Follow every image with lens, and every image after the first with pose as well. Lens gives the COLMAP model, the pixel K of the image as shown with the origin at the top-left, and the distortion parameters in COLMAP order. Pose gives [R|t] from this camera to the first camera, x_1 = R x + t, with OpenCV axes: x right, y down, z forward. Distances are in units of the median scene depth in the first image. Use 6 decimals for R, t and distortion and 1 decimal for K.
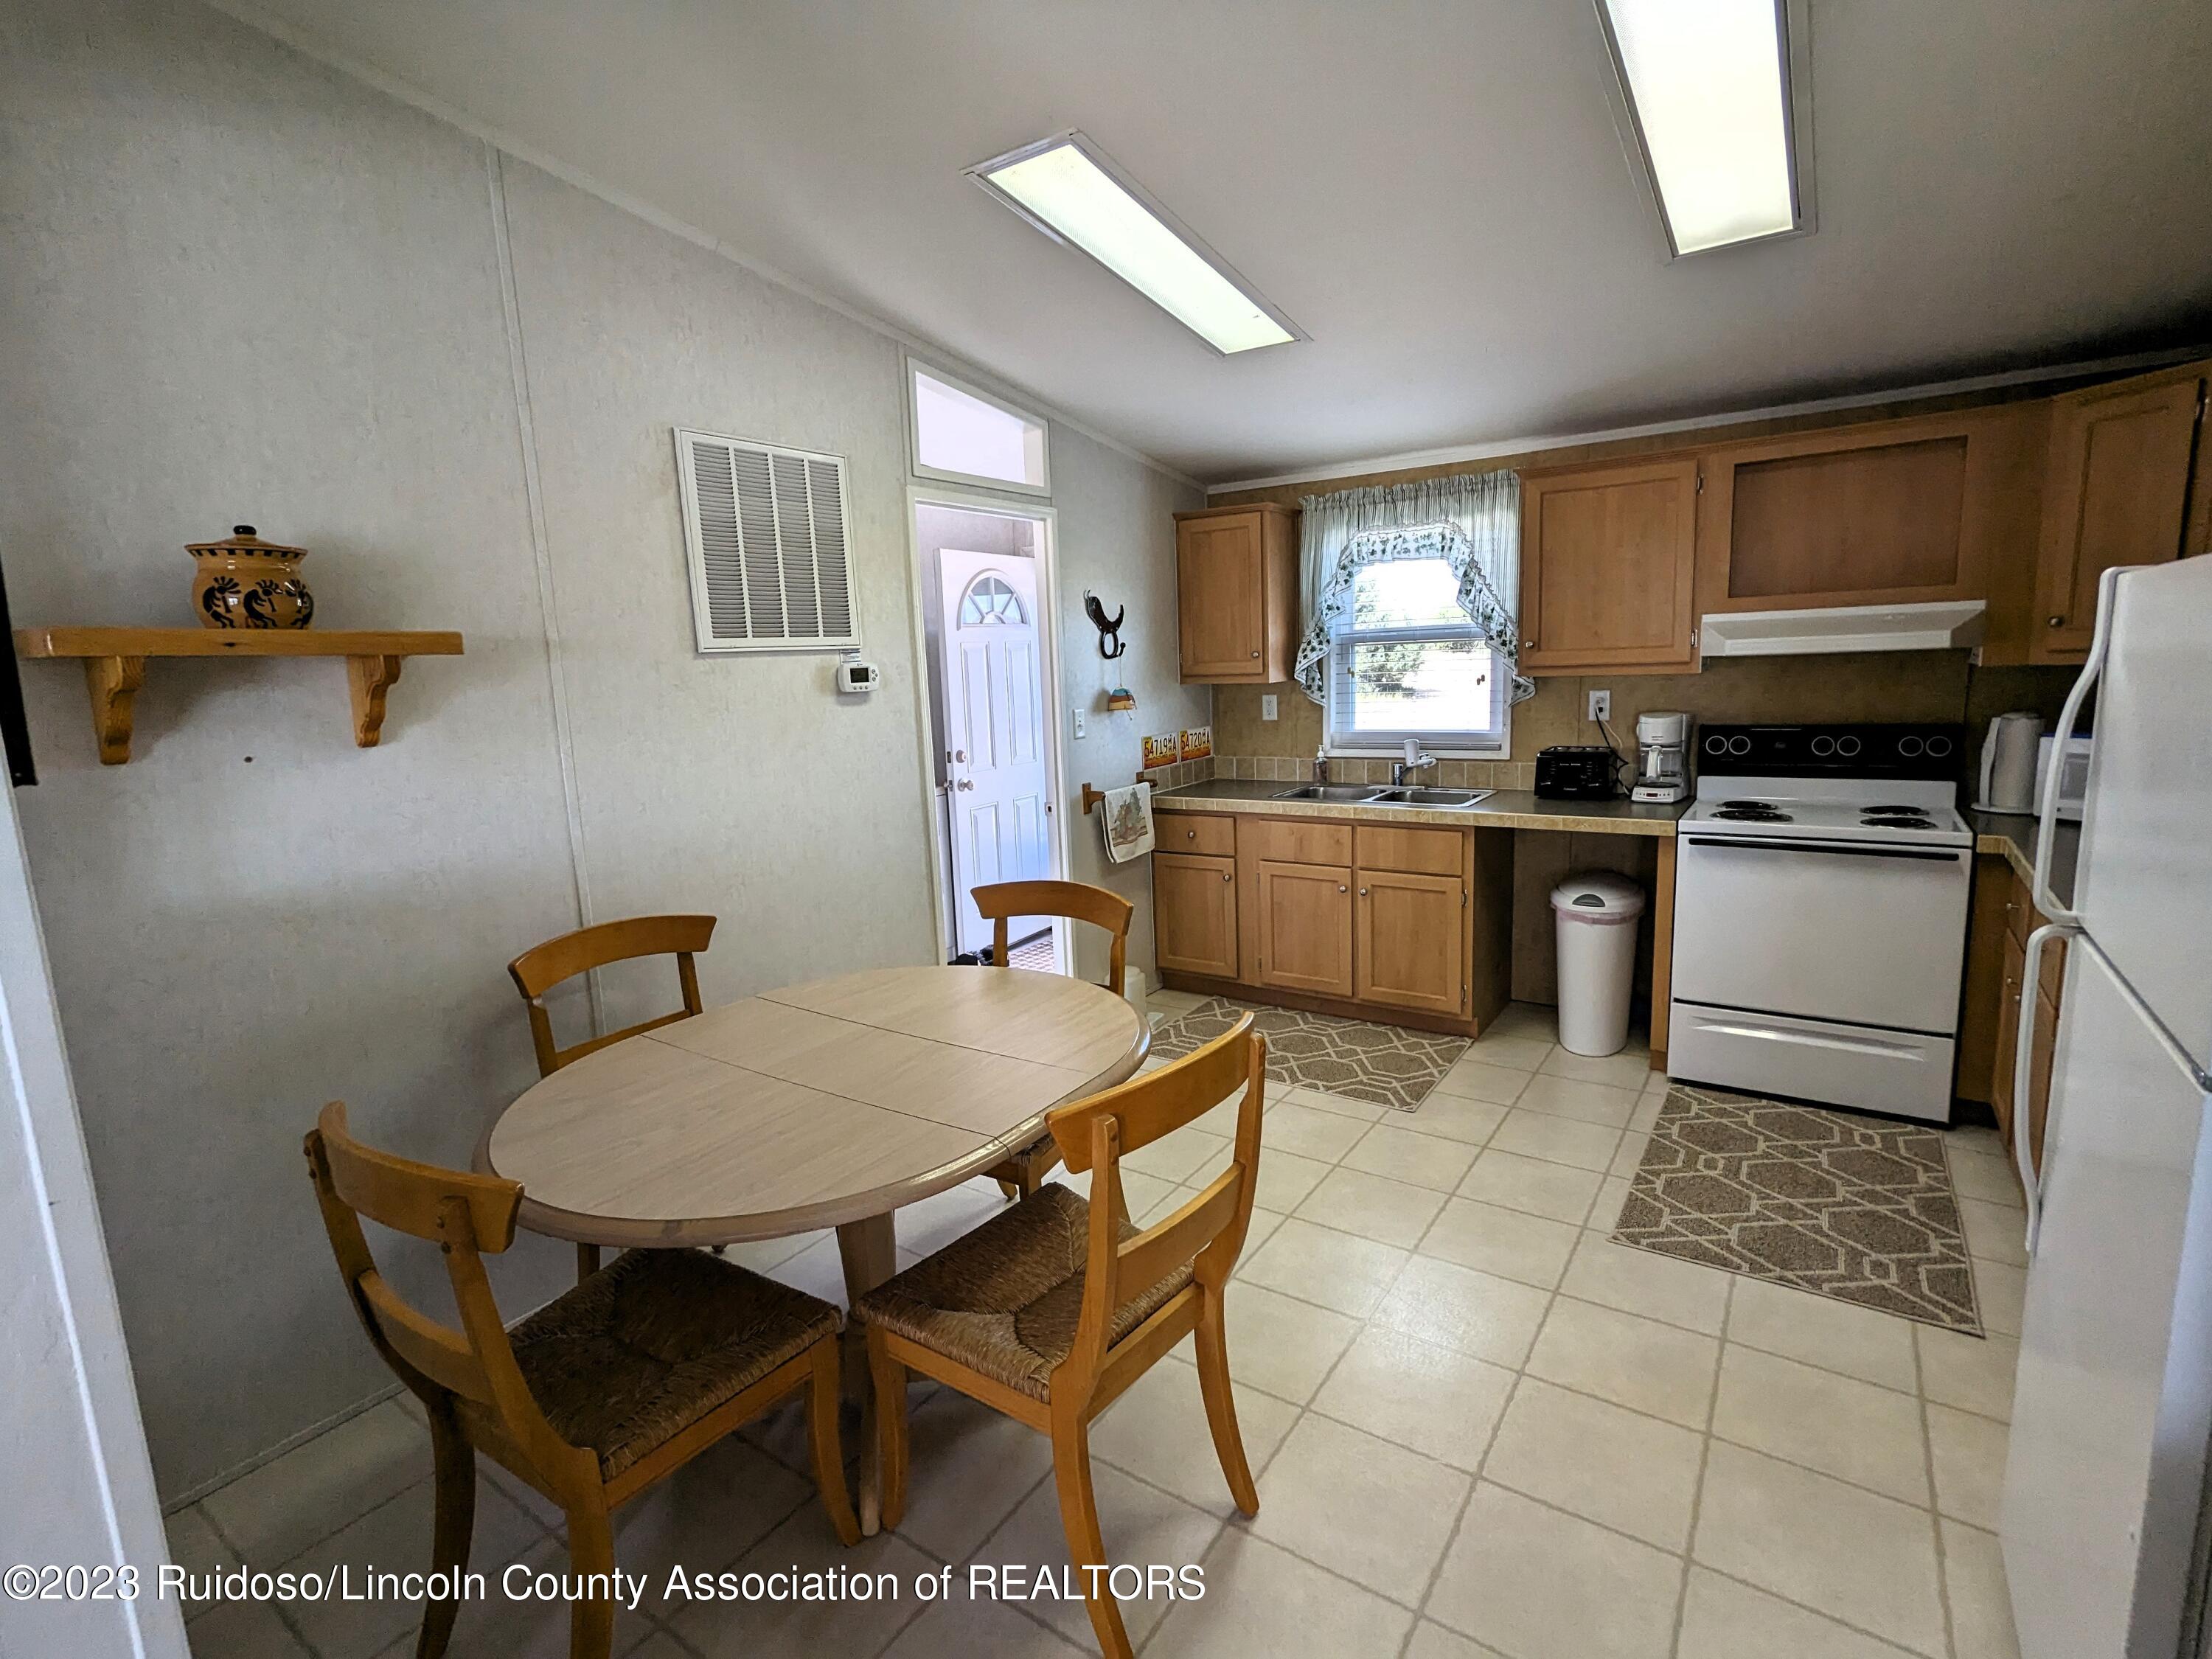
lens RADIAL K [[1043.1, 0, 1108.5], [0, 1043.1, 833.9], [0, 0, 1]] dist [0.004739, -0.000584]
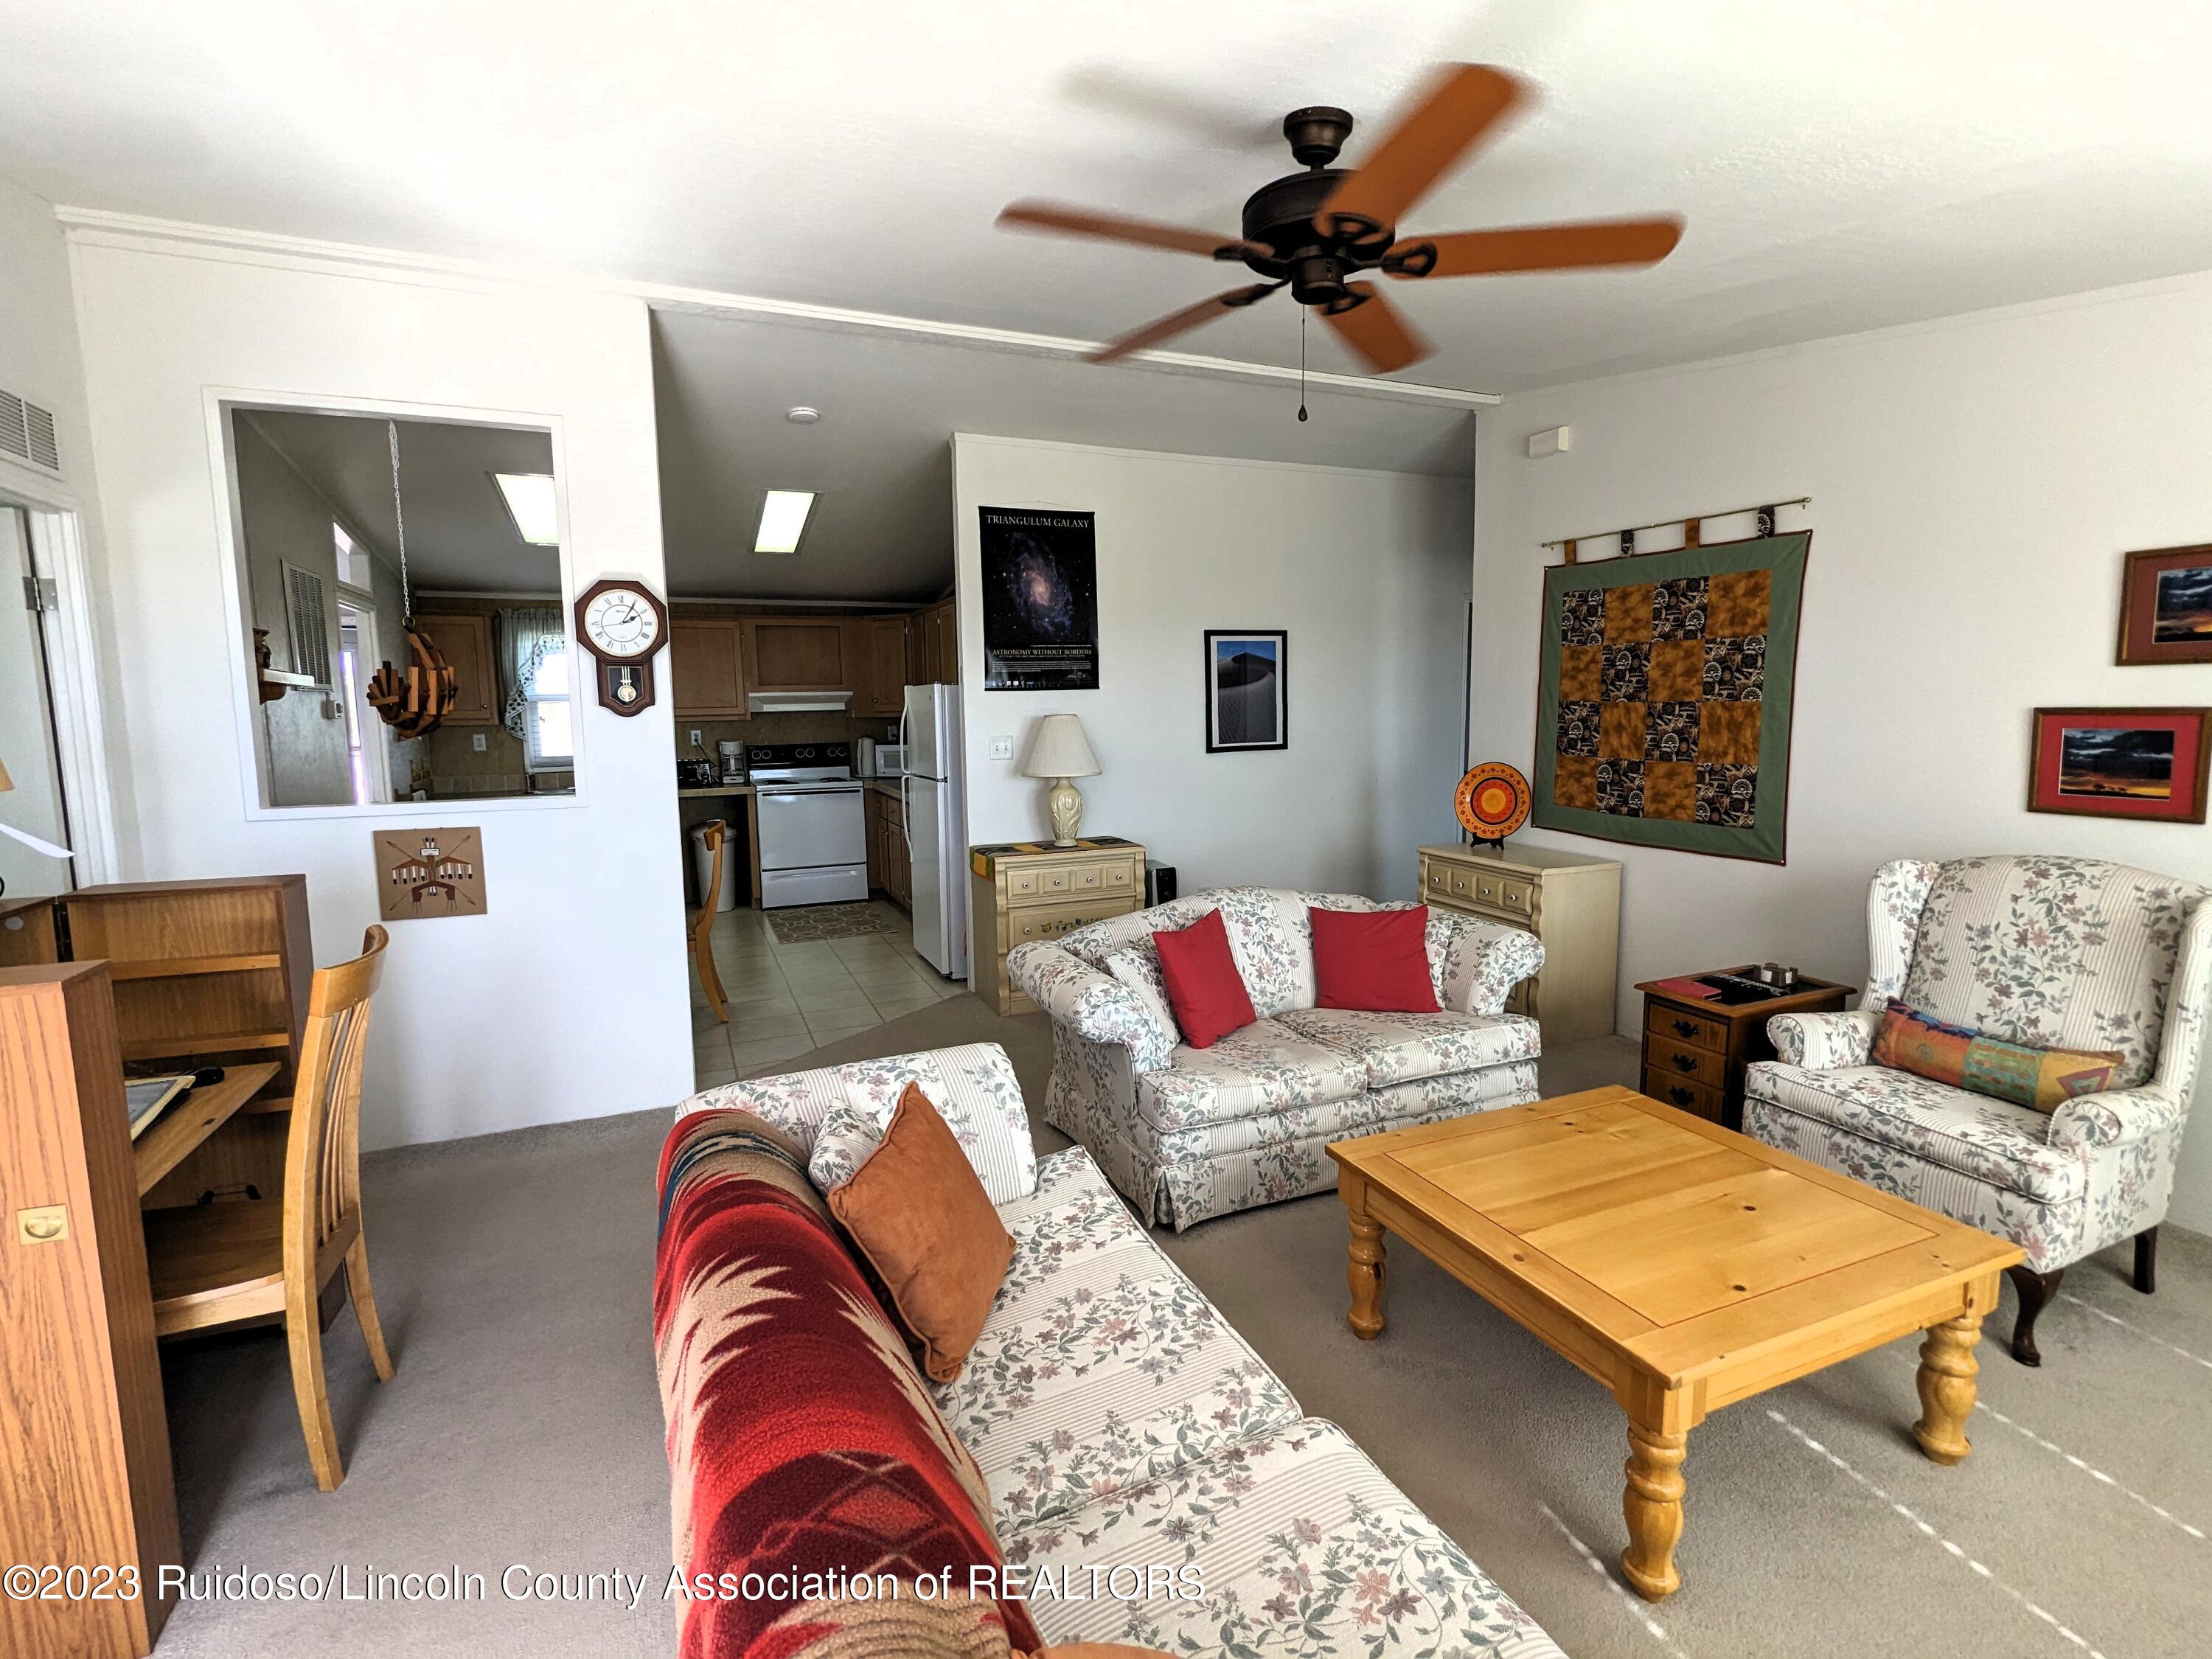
lens RADIAL K [[1043.1, 0, 1106.0], [0, 1043.1, 826.0], [0, 0, 1]] dist [0.004739, -0.000584]
pose [[0.543834, -0.075156, 0.835820, -0.868643], [0.127523, 0.991816, 0.006209, 0.145097], [-0.829447, 0.103209, 0.548968, -0.774947]]
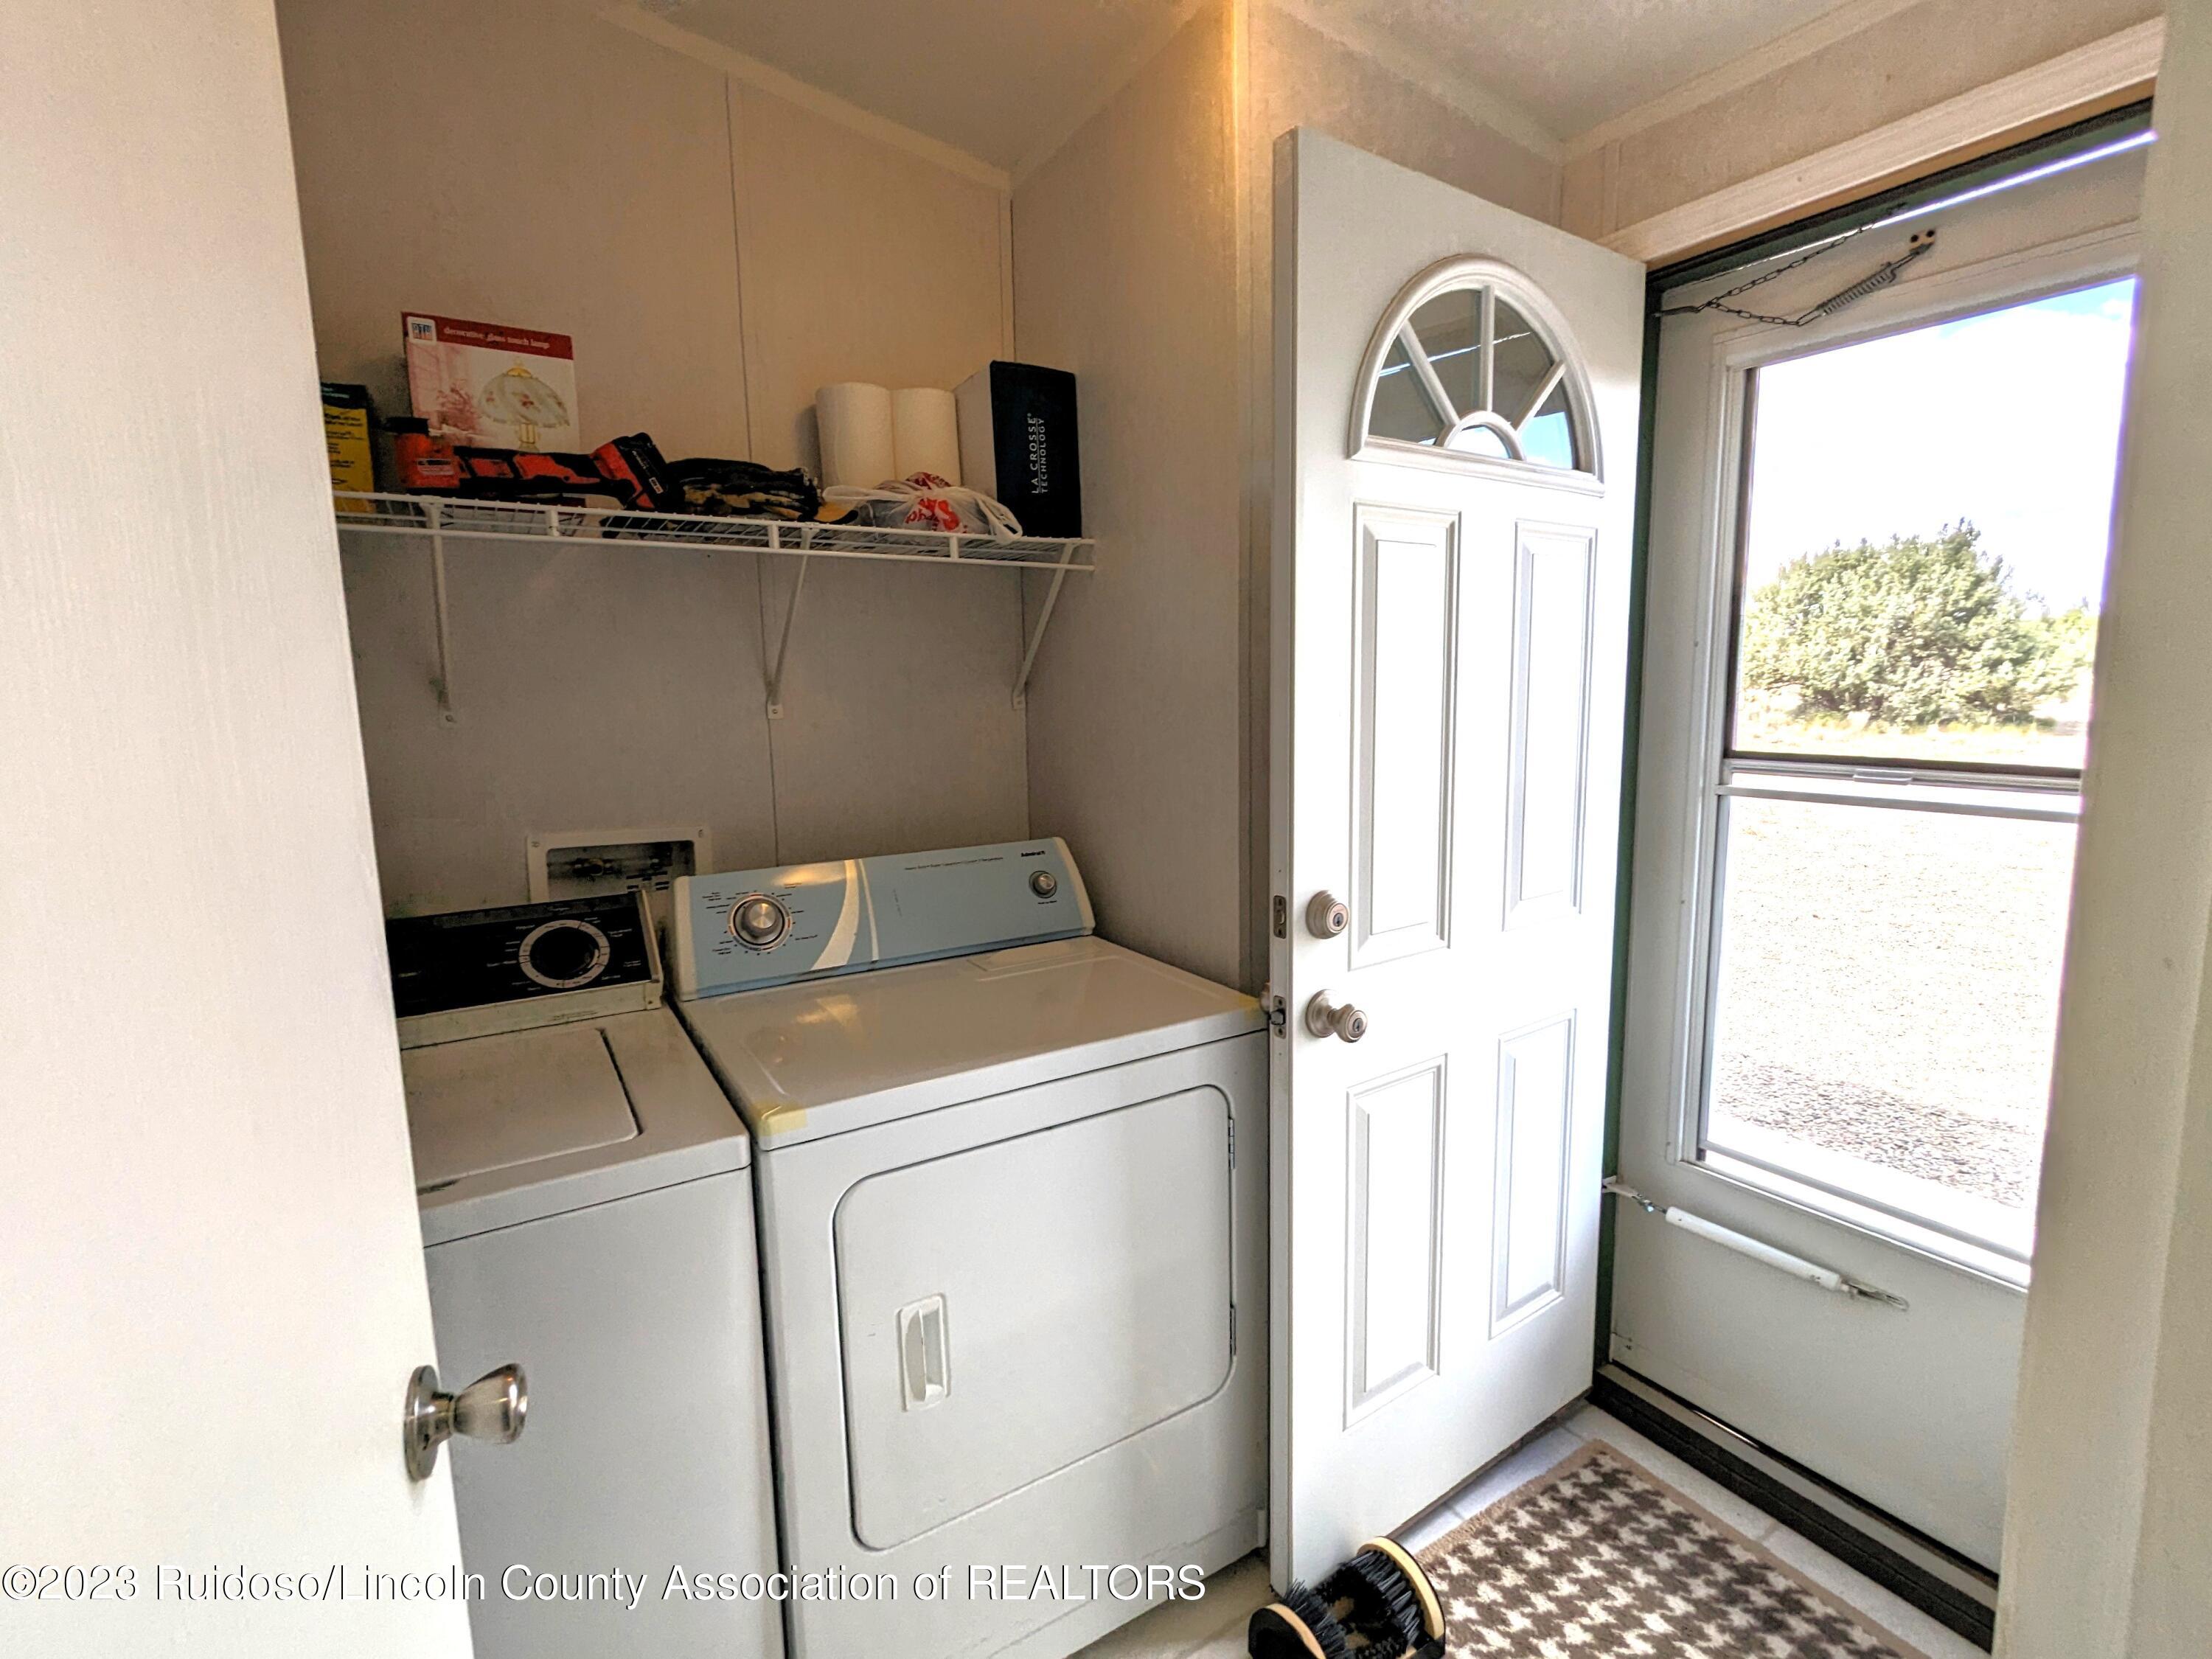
lens RADIAL K [[1043.1, 0, 1112.7], [0, 1043.1, 836.6], [0, 0, 1]] dist [0.004739, -0.000584]
pose [[0.915703, 0.071132, -0.395510, -0.013741], [-0.076584, 0.997061, 0.002011, -0.014920], [0.394491, 0.028448, 0.918459, 0.117001]]
